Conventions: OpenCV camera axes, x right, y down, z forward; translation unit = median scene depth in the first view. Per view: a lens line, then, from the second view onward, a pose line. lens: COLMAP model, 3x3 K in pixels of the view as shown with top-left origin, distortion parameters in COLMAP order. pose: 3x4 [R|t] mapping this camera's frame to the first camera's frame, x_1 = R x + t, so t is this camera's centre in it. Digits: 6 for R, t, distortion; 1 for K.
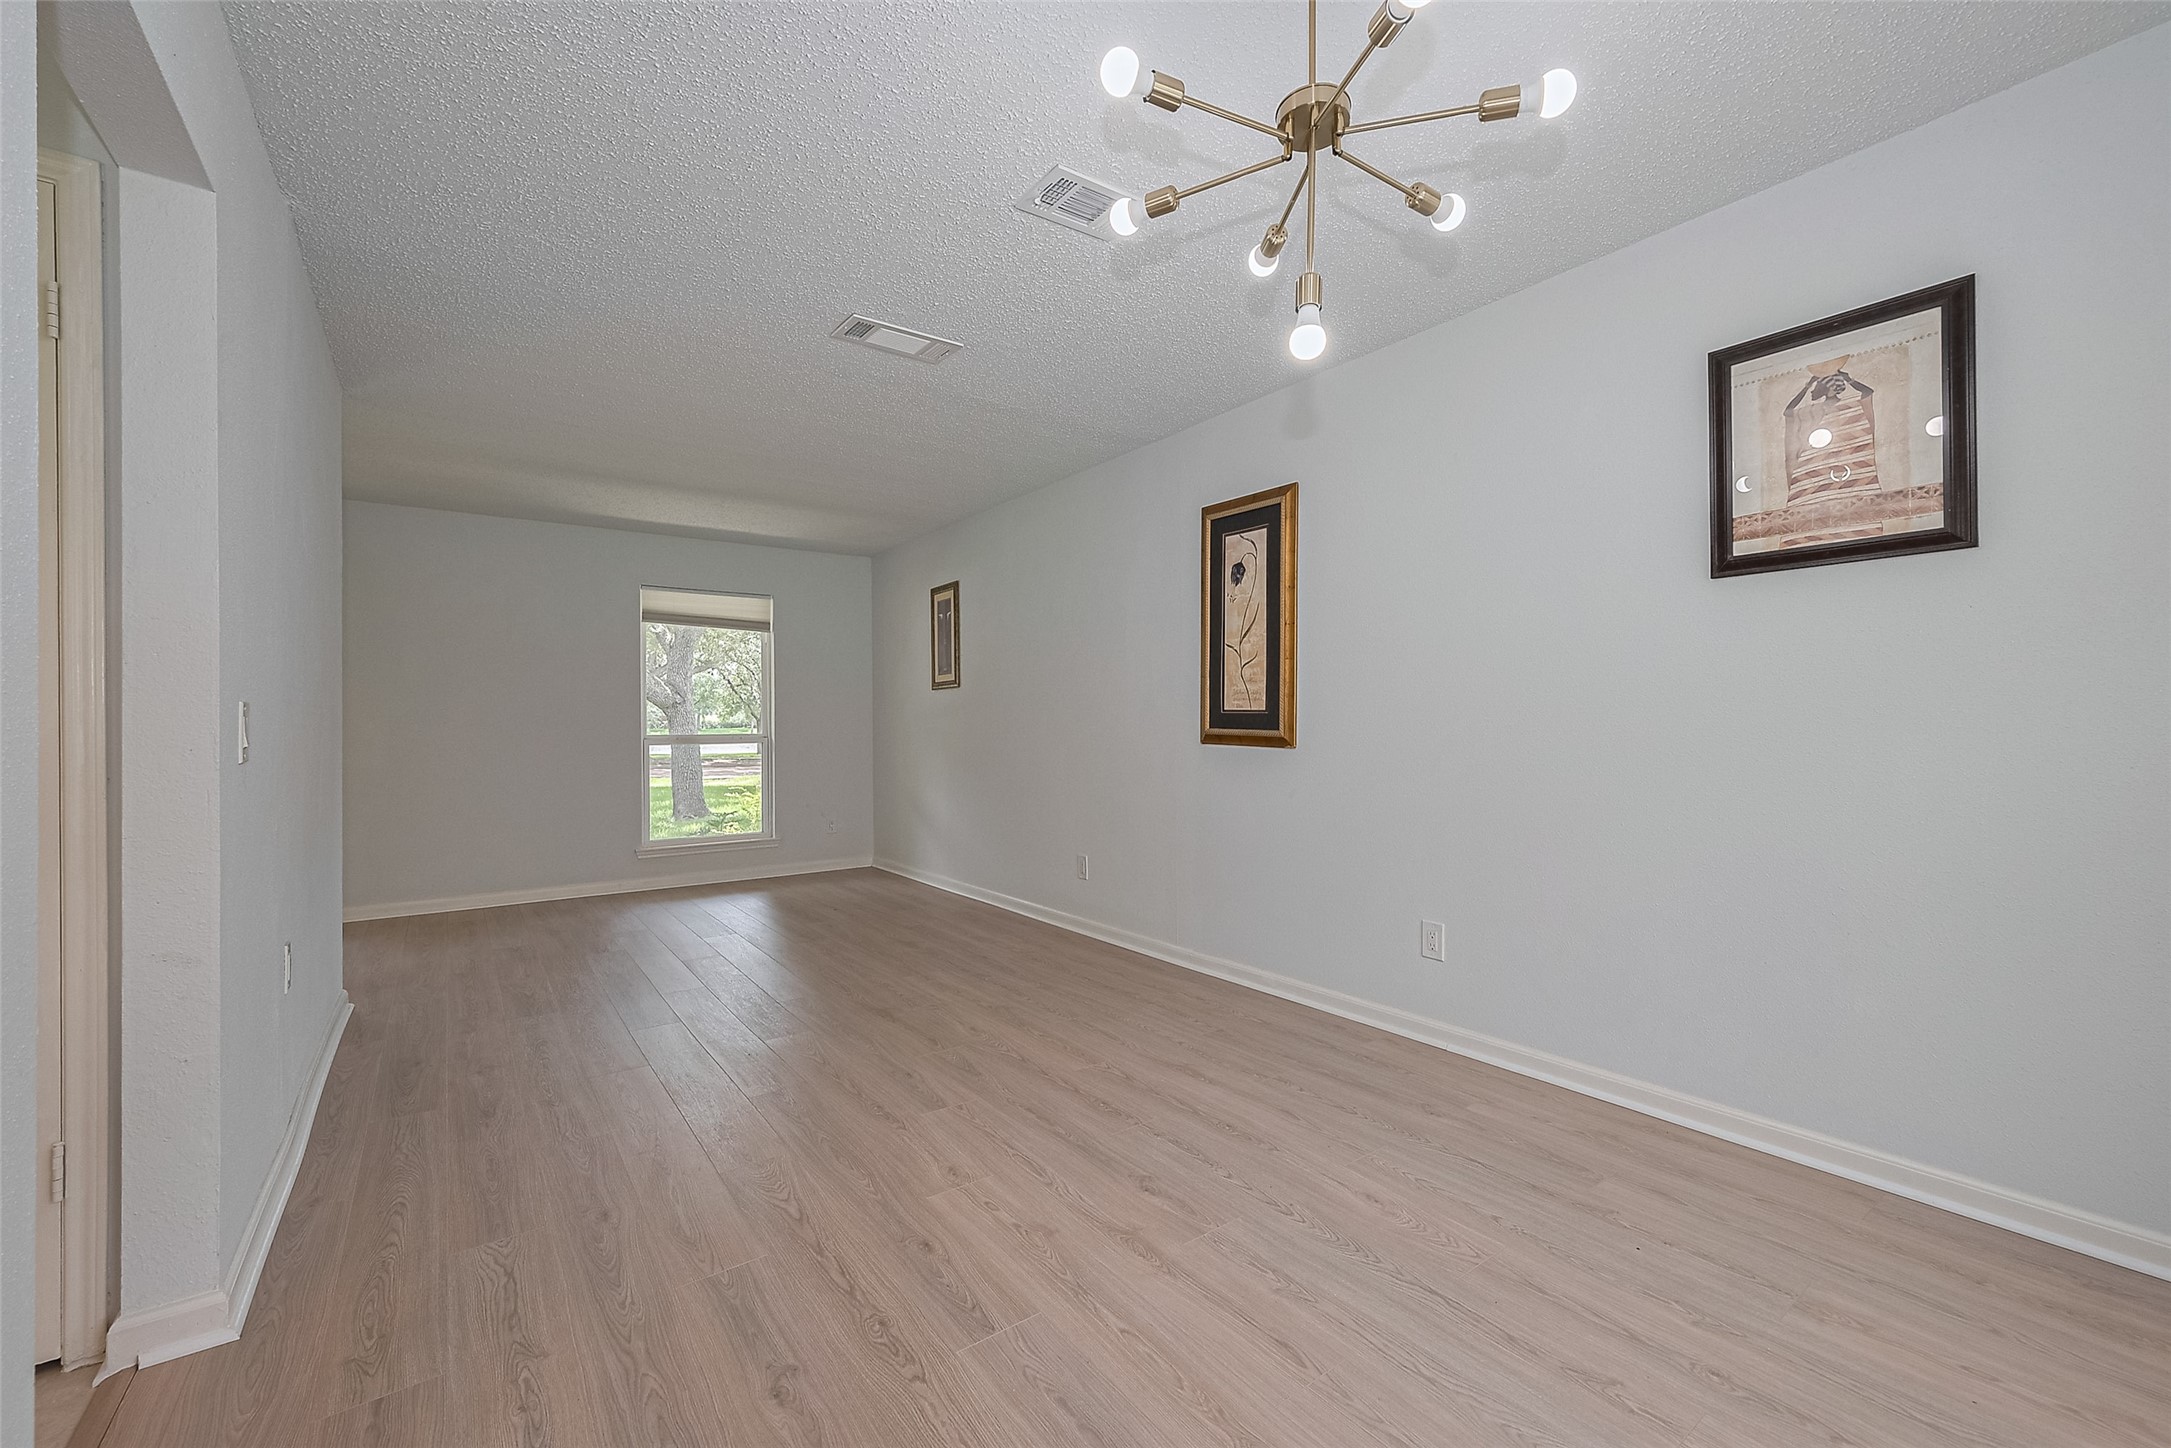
lens RADIAL K [[890.7, 0, 1109.4], [0, 890.7, 721.0], [0, 0, 1]] dist [-0.000460, 0.001158]
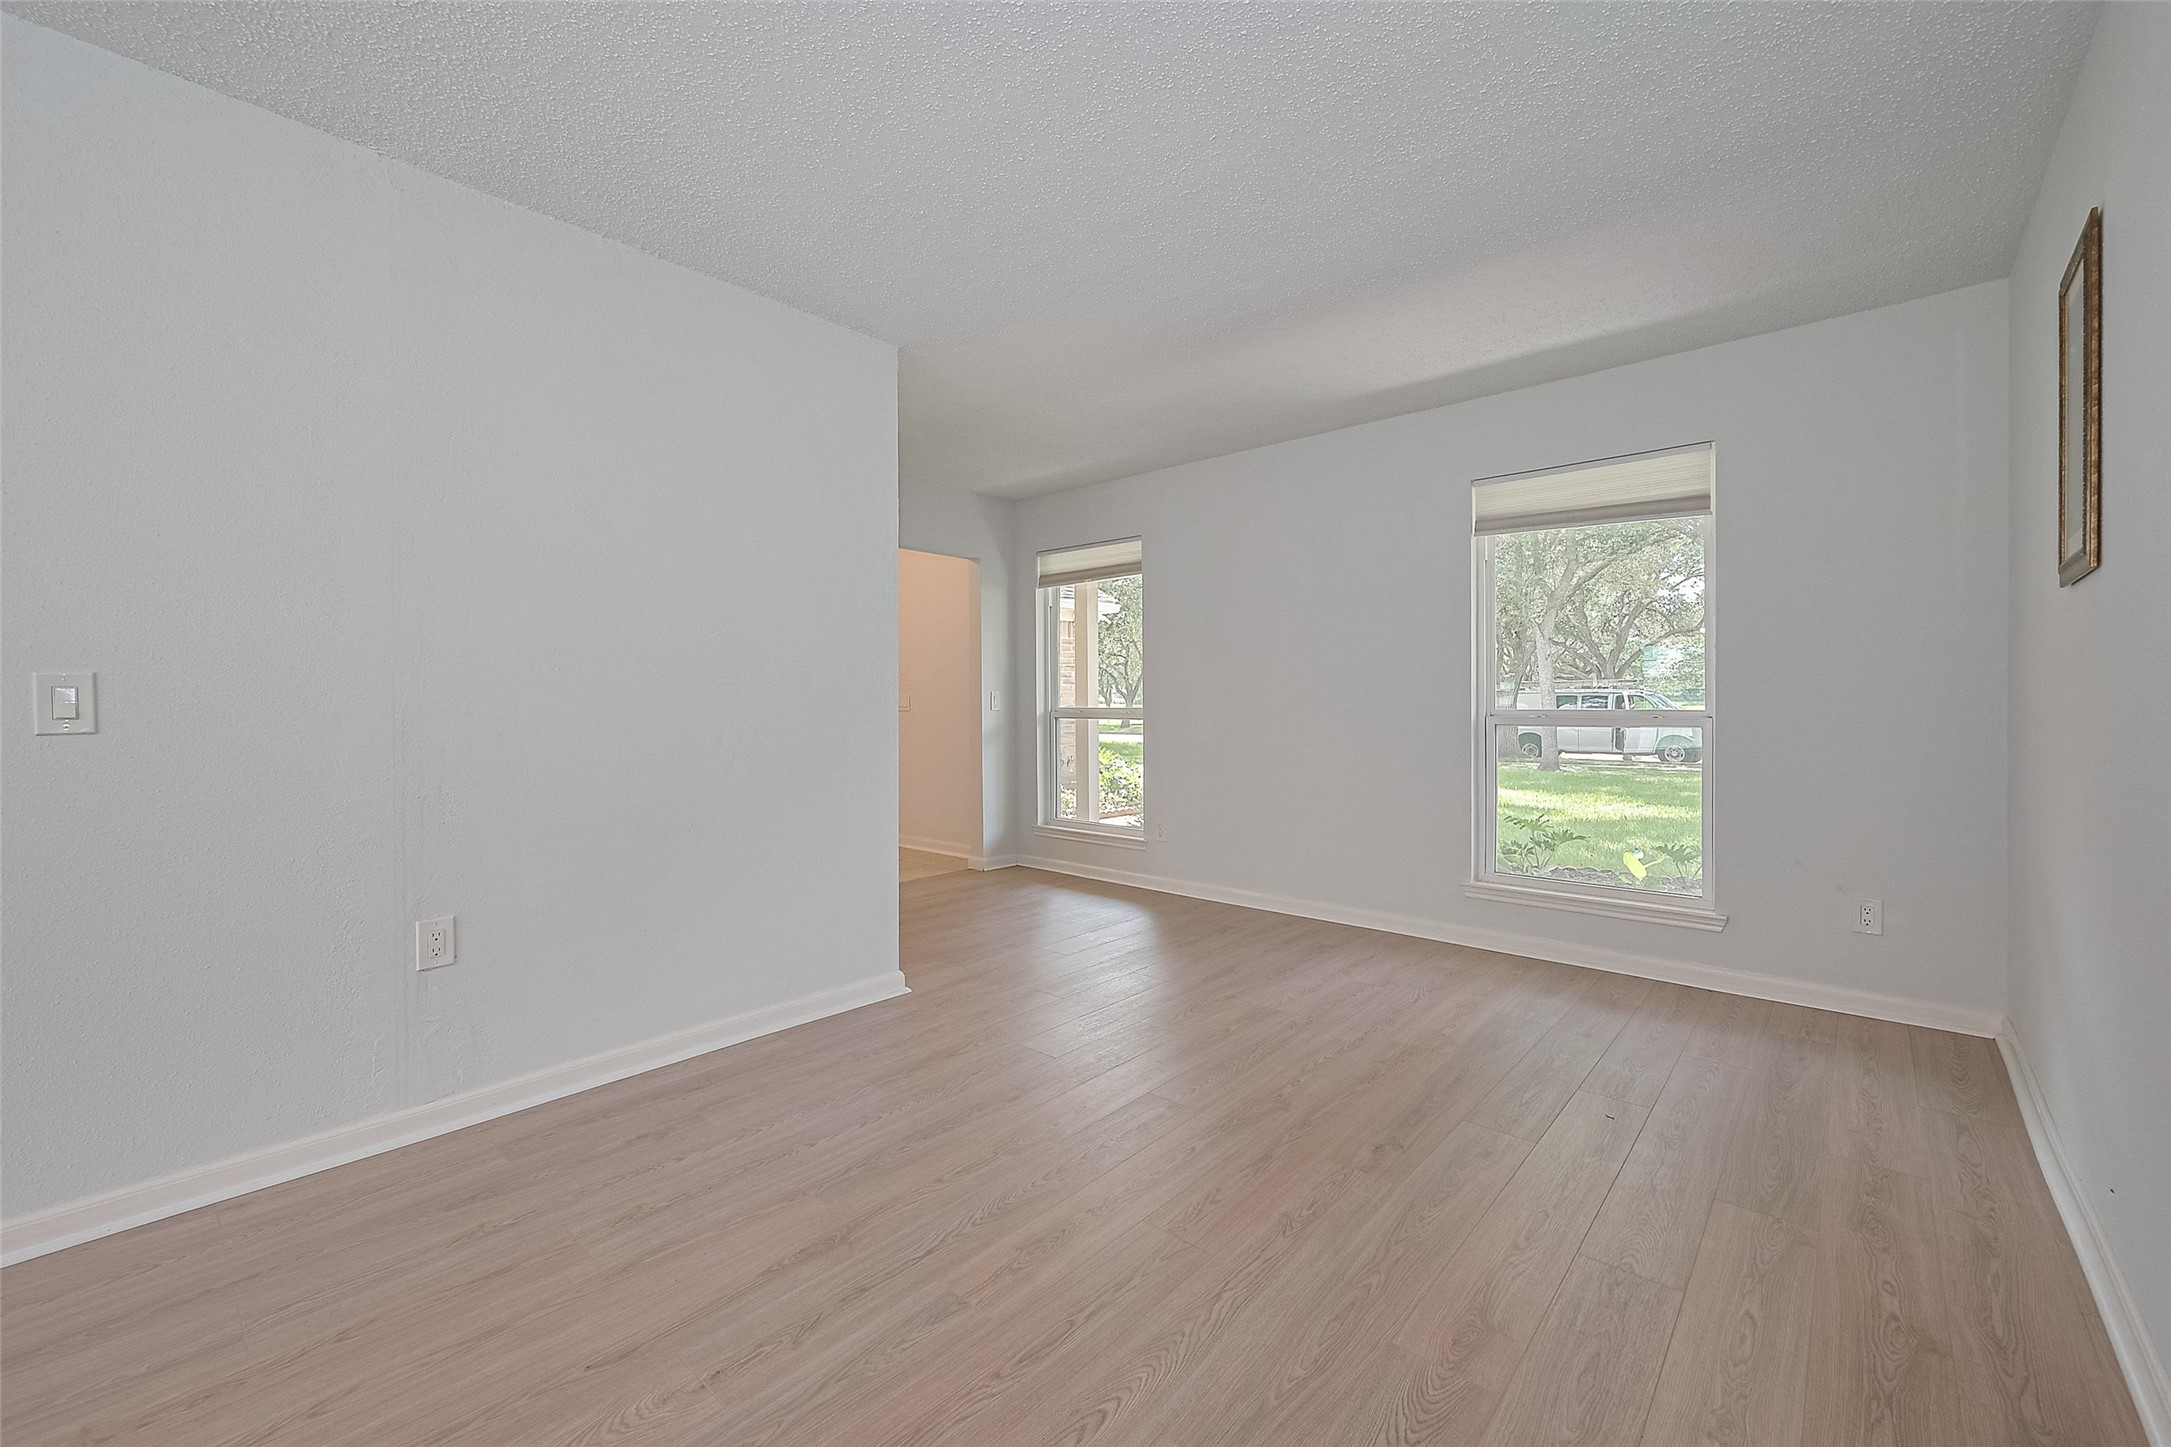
lens RADIAL K [[890.7, 0, 1050.5], [0, 890.7, 685.1], [0, 0, 1]] dist [-0.000460, 0.001158]
pose [[0.171906, -0.008736, -0.985075, 0.112303], [0.004571, 0.999957, -0.008070, 0.003842], [0.985103, -0.003115, 0.171939, 0.984620]]
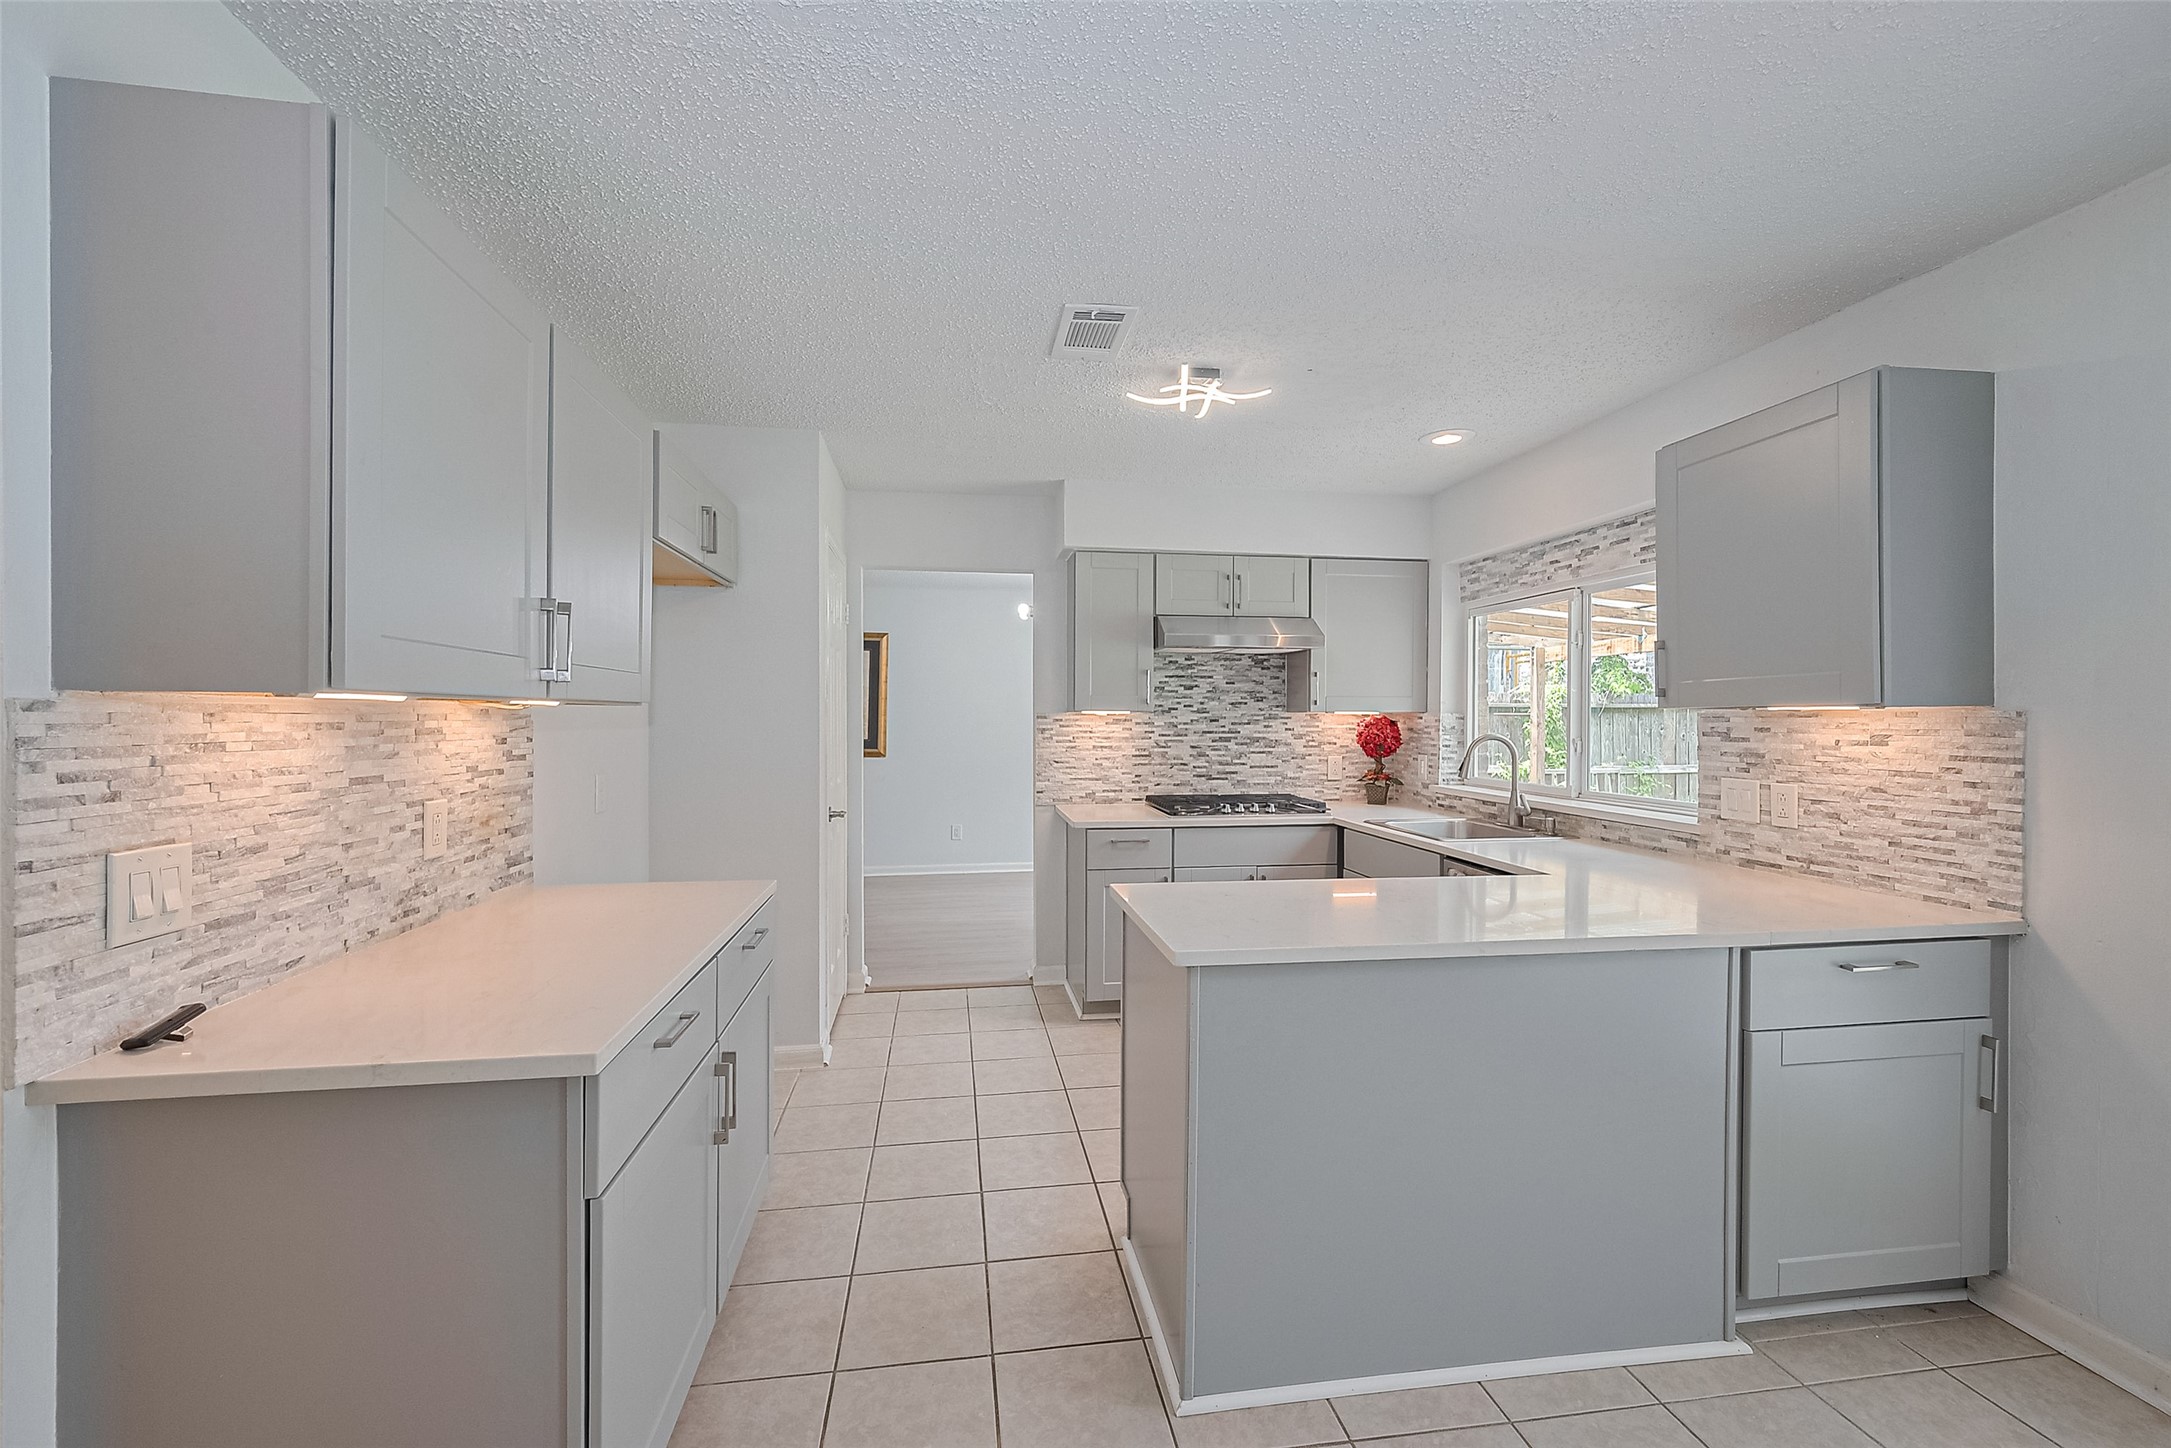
lens RADIAL K [[890.7, 0, 1062.9], [0, 890.7, 718.3], [0, 0, 1]] dist [-0.000460, 0.001158]
pose [[0.493641, 0.008919, 0.869620, -1.433875], [-0.008899, 0.999947, -0.005204, -0.055231], [-0.869620, -0.005170, 0.493694, -0.414017]]
